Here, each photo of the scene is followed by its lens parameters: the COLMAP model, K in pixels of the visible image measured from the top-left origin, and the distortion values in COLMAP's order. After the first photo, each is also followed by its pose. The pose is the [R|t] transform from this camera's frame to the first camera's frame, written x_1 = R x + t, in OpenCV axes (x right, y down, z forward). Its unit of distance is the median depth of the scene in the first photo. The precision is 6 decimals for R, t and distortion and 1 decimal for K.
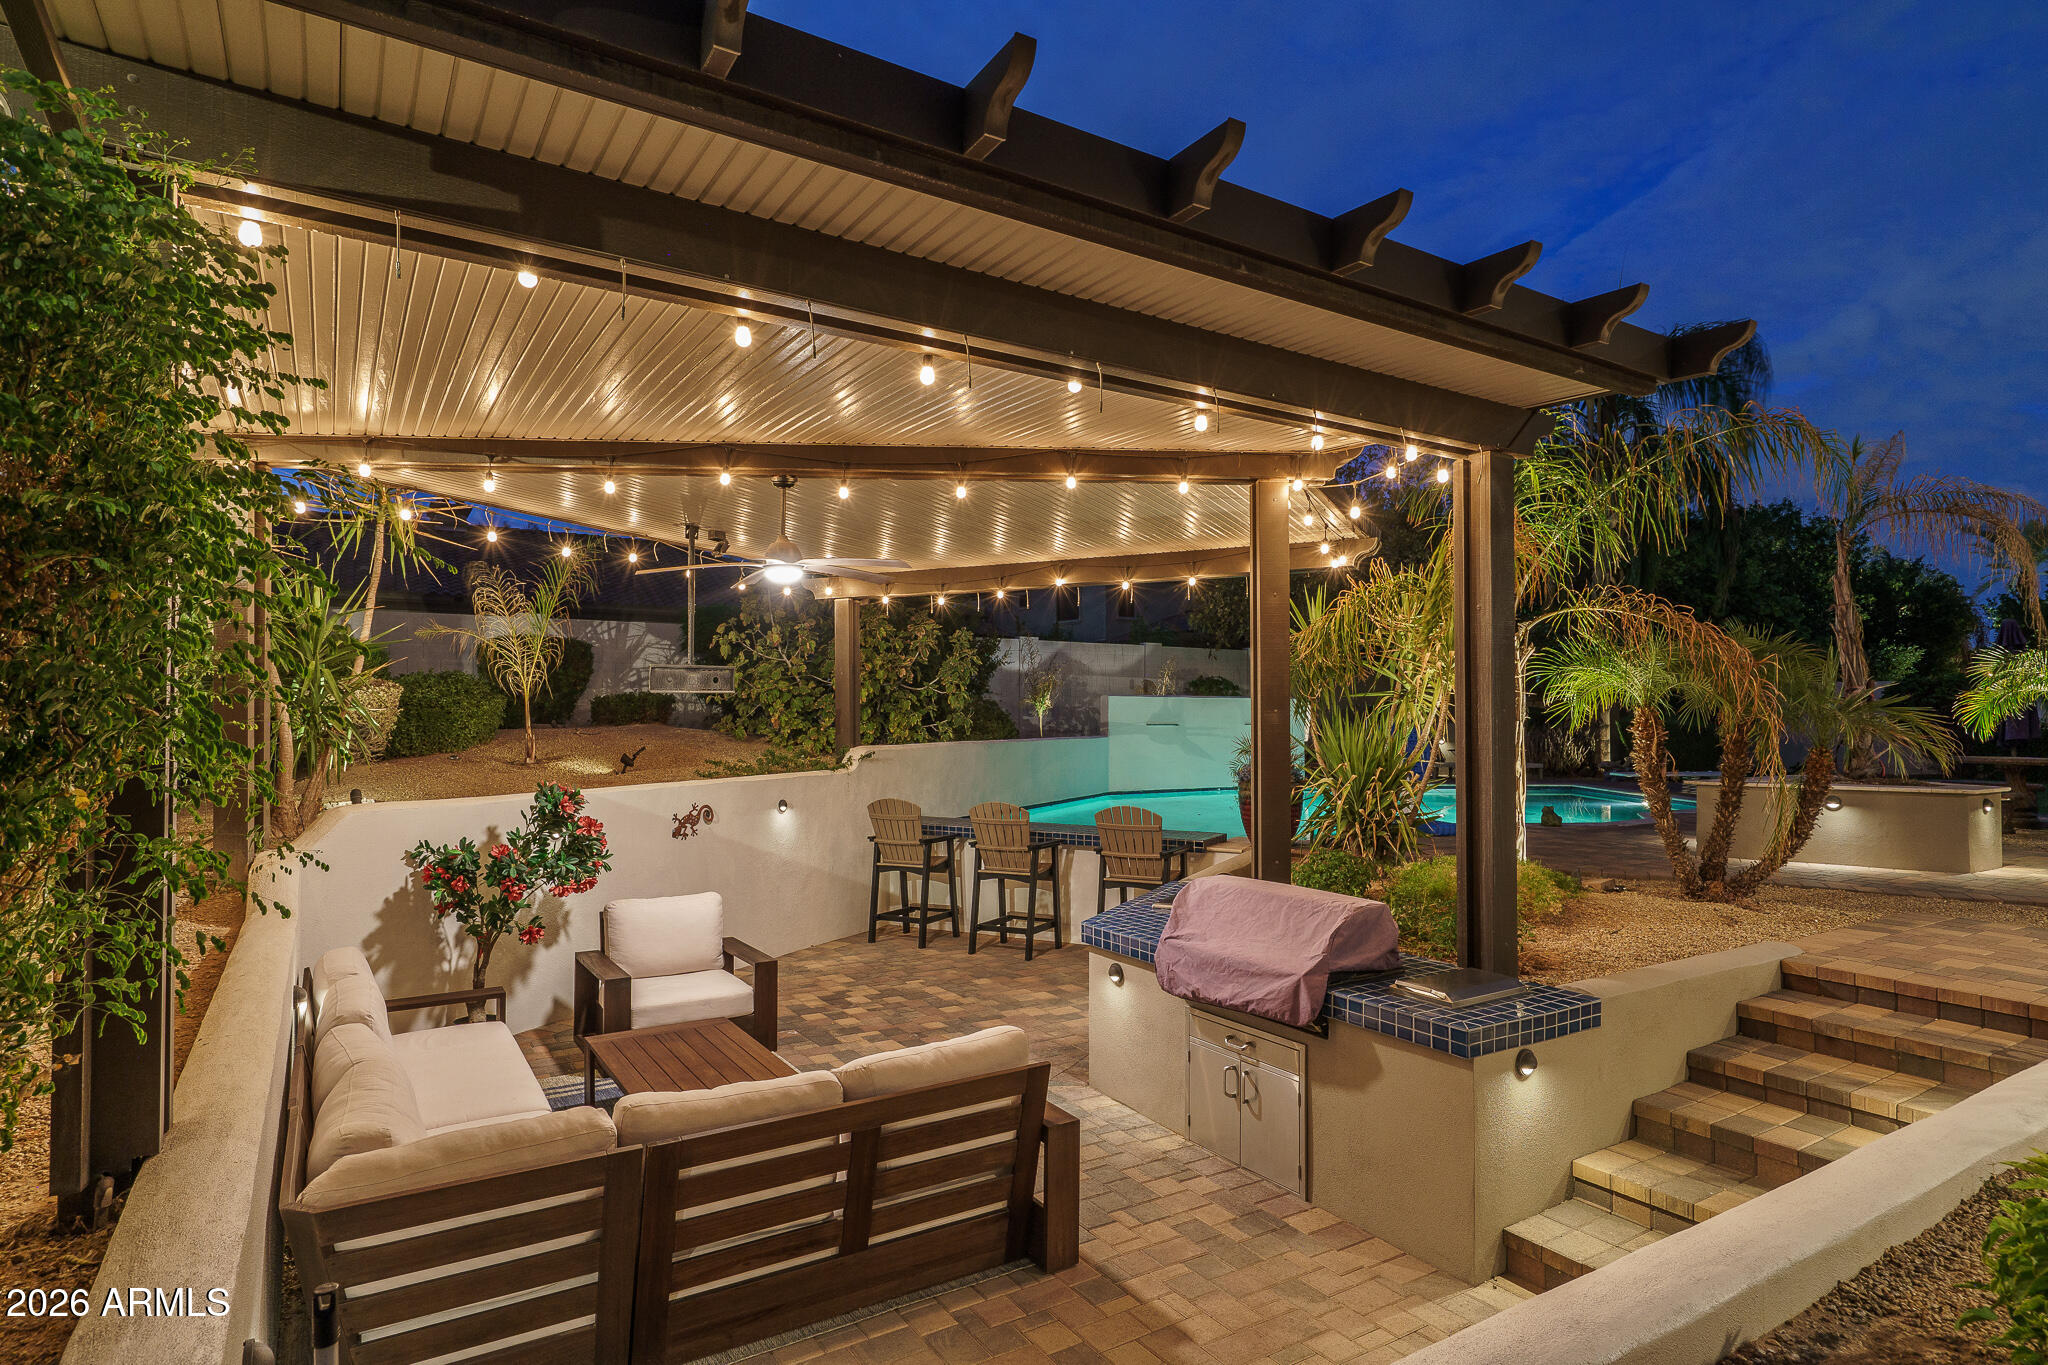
lens RADIAL K [[1088.5, 0, 1018.3], [0, 1088.5, 691.7], [0, 0, 1]] dist [0.017566, 0.000464]
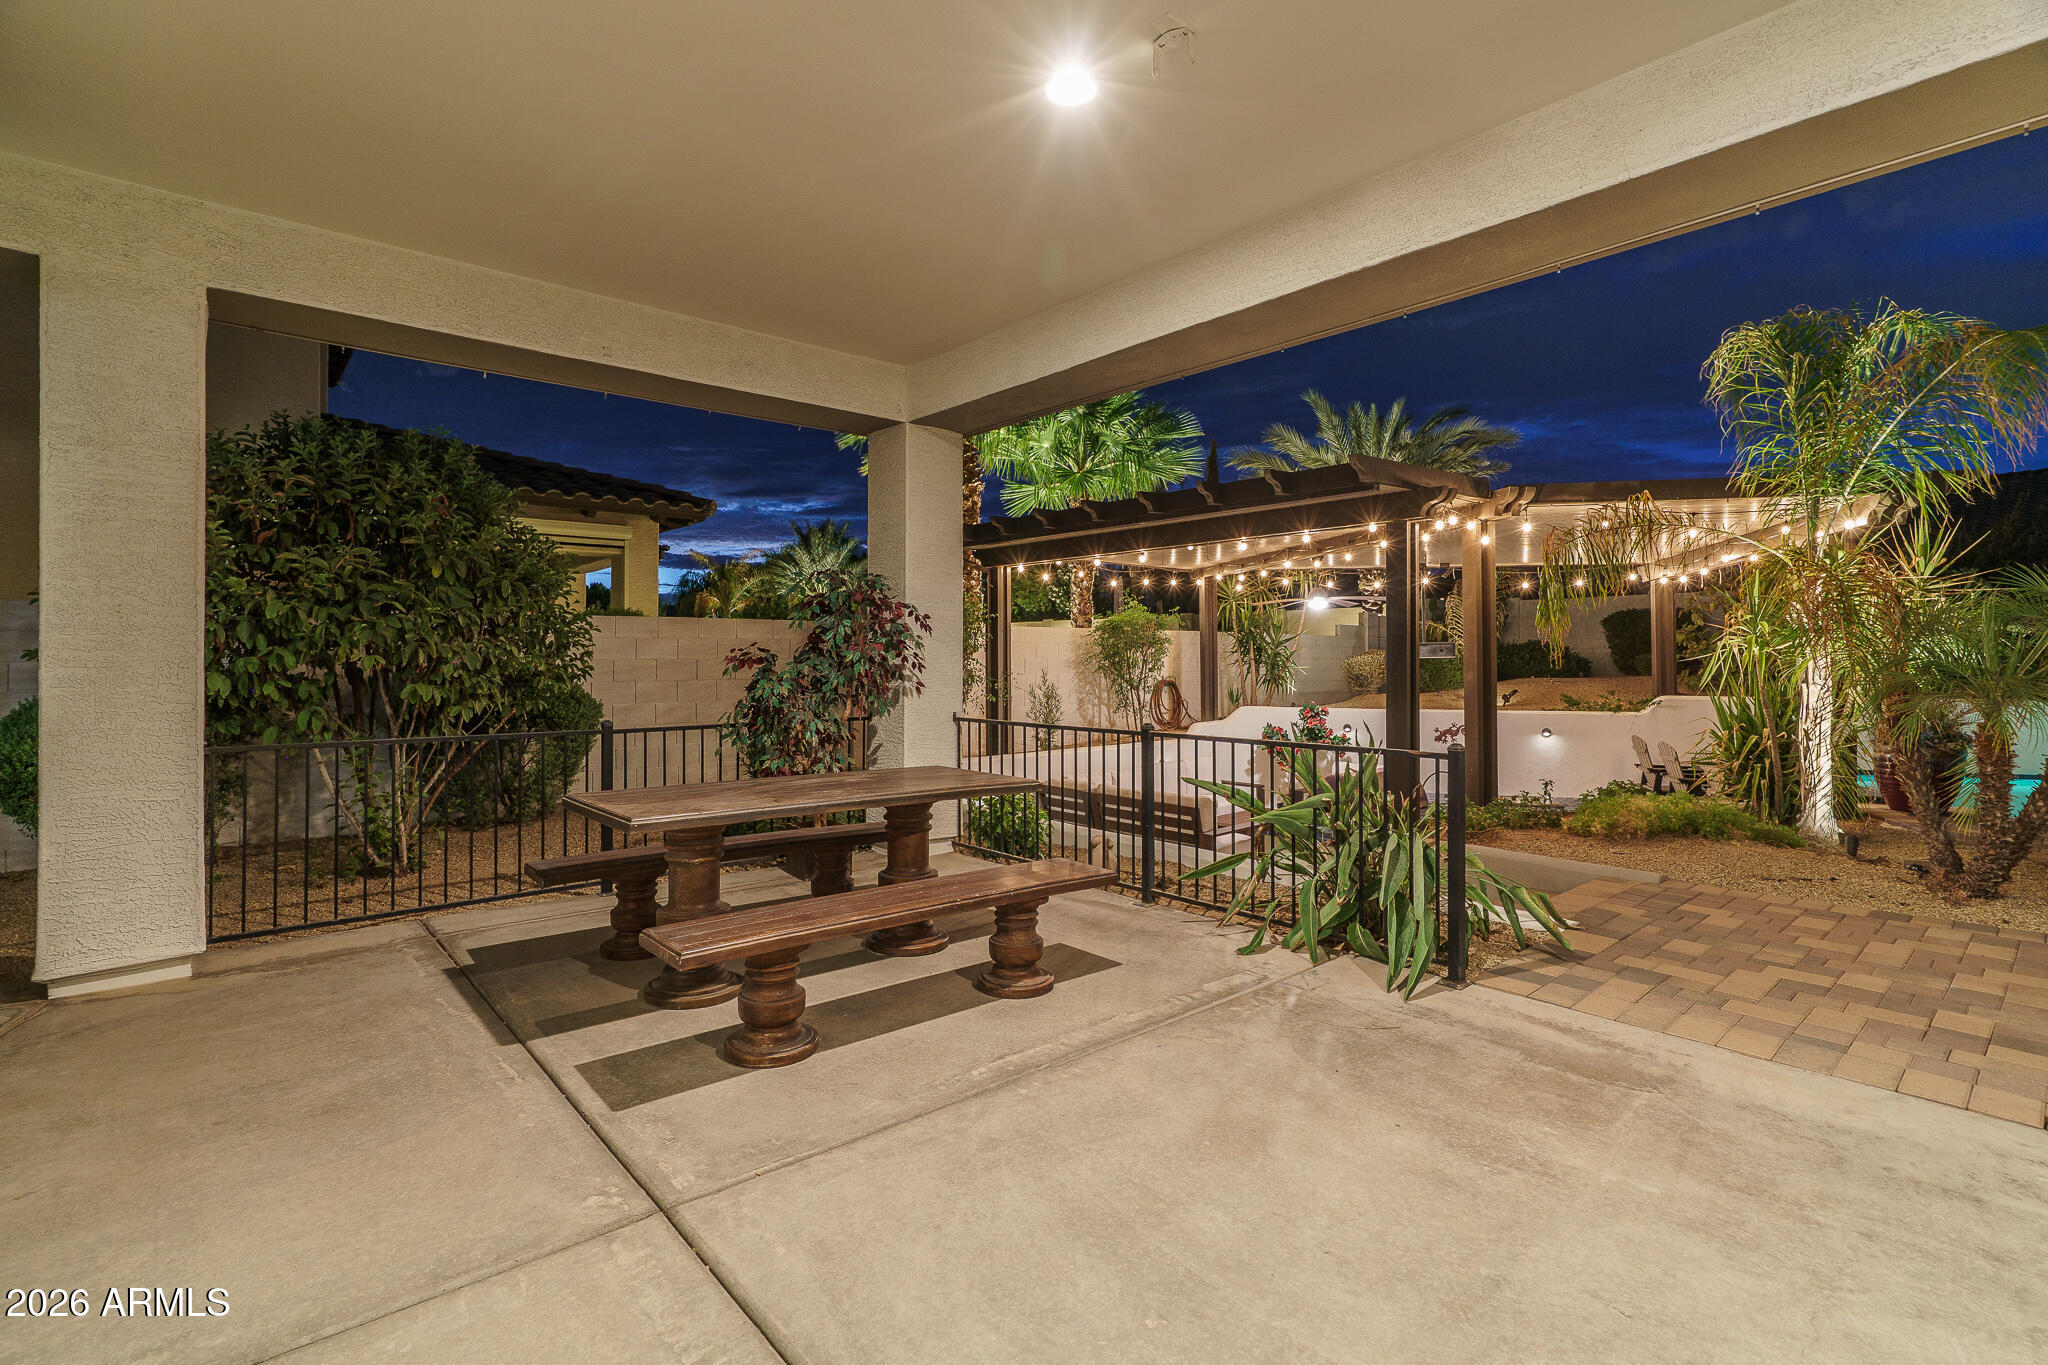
lens RADIAL K [[938.1, 0, 1023.5], [0, 938.1, 648.0], [0, 0, 1]] dist [-0.004584, -0.000671]
pose [[0.159544, -0.014654, -0.987082, 1.076280], [0.021819, 0.999698, -0.011314, -0.011947], [0.986950, -0.019732, 0.159816, 0.118823]]
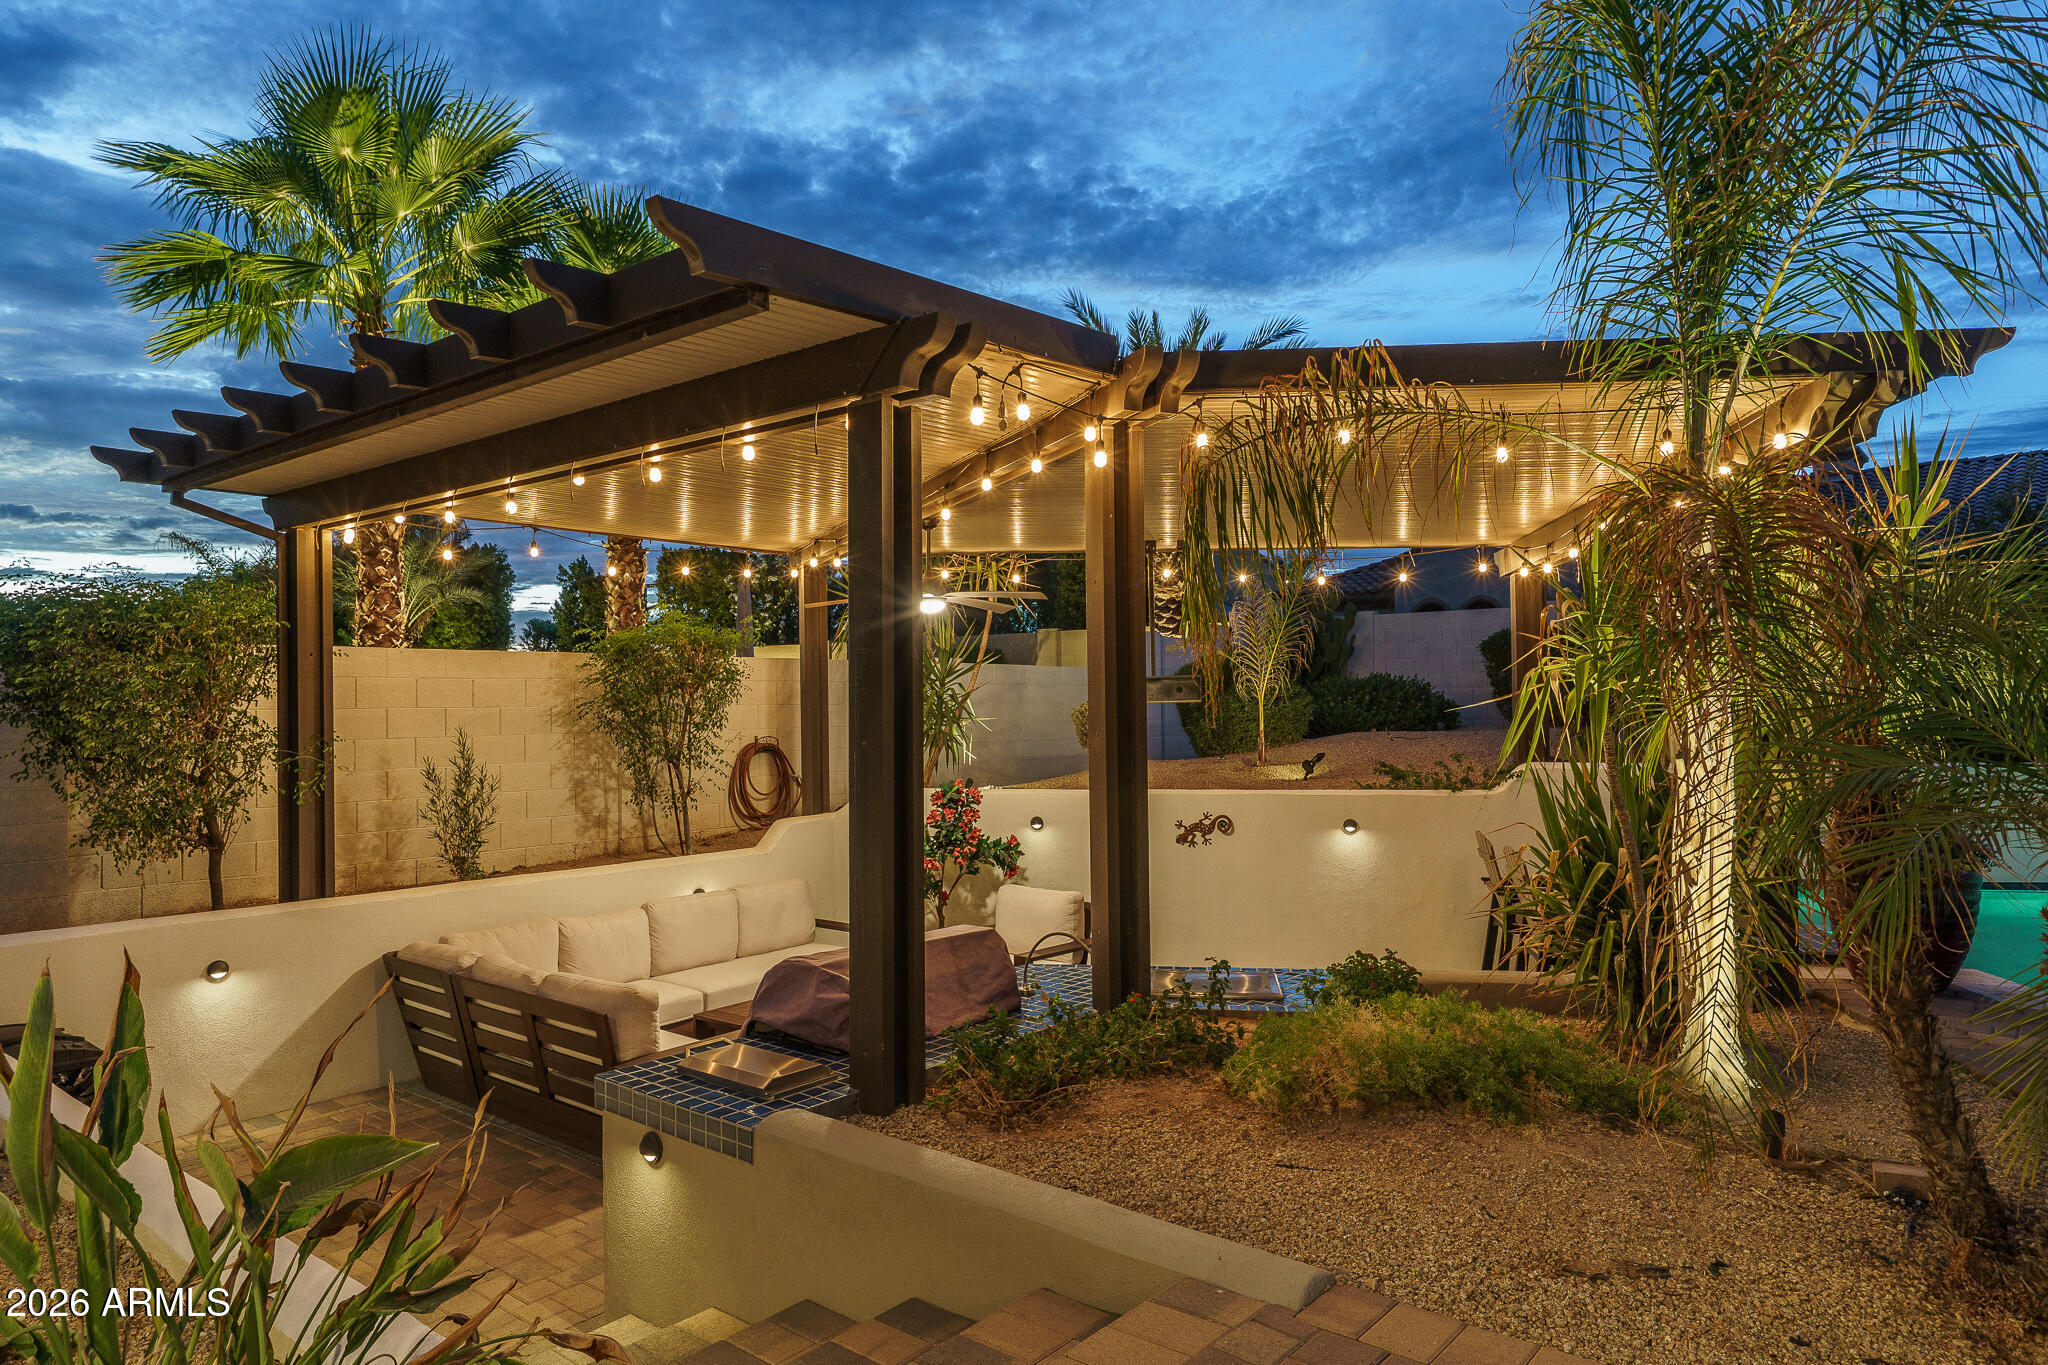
lens RADIAL K [[1270.5, 0, 1024.0], [0, 1270.5, 682.5], [0, 0, 1]] dist [0.000381, -0.000500]
pose [[0.317707, -0.020624, -0.947965, 0.788658], [0.027818, 0.999536, -0.012423, -0.006703], [0.947781, -0.022424, 0.318133, 0.496667]]
